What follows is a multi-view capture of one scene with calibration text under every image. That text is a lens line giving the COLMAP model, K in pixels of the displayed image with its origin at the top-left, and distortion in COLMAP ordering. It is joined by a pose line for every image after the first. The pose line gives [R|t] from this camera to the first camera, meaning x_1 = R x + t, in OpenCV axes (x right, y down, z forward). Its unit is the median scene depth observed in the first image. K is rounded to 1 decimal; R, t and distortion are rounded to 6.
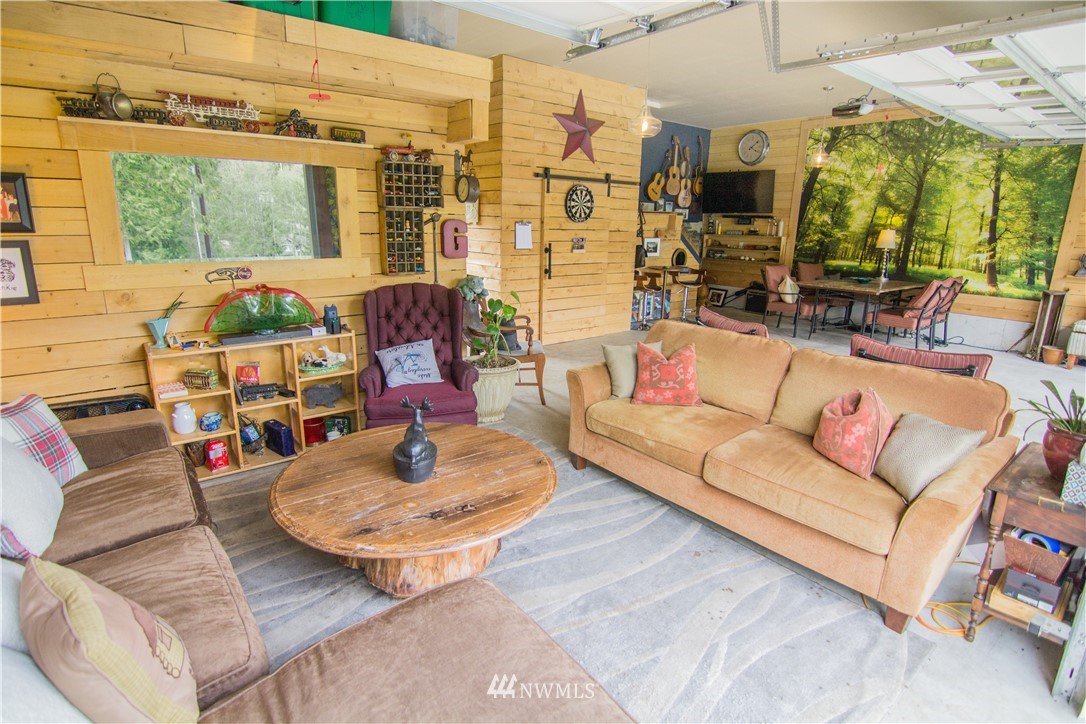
lens RADIAL K [[565.7, 0, 545.5], [0, 565.7, 365.0], [0, 0, 1]] dist [-0.014312, -0.006848]
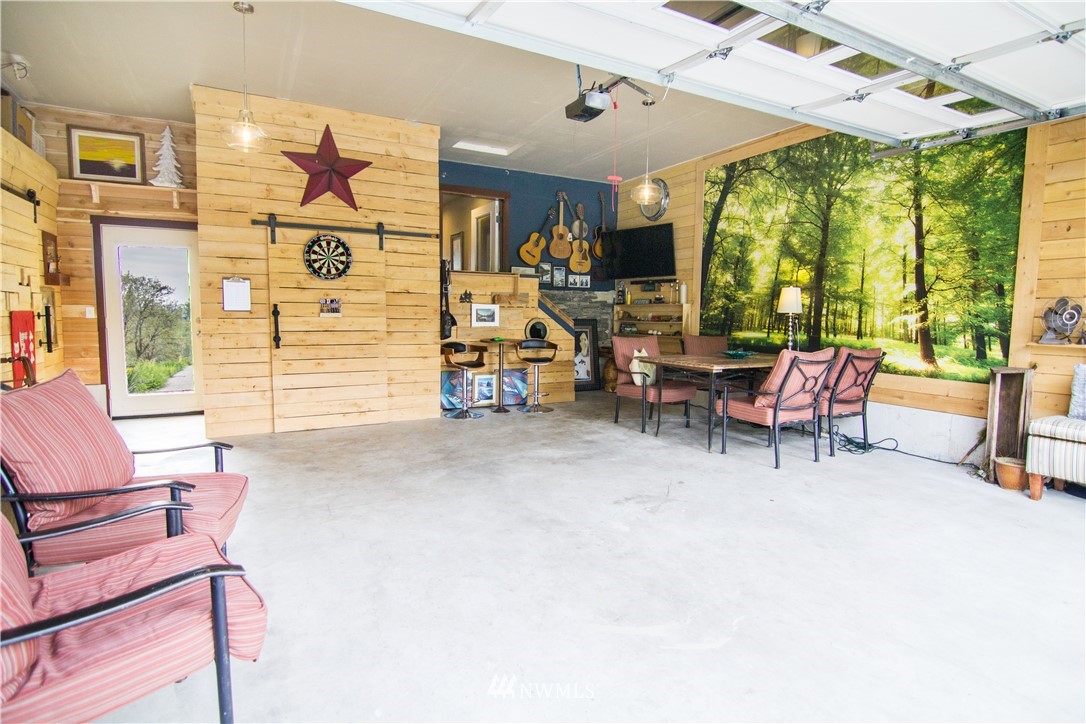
lens RADIAL K [[565.7, 0, 539.0], [0, 565.7, 358.7], [0, 0, 1]] dist [-0.014312, -0.006848]
pose [[0.981885, 0.006867, -0.189355, 0.471121], [-0.038824, 0.985432, -0.165582, -0.018517], [0.185460, 0.169934, 0.967847, 0.274543]]
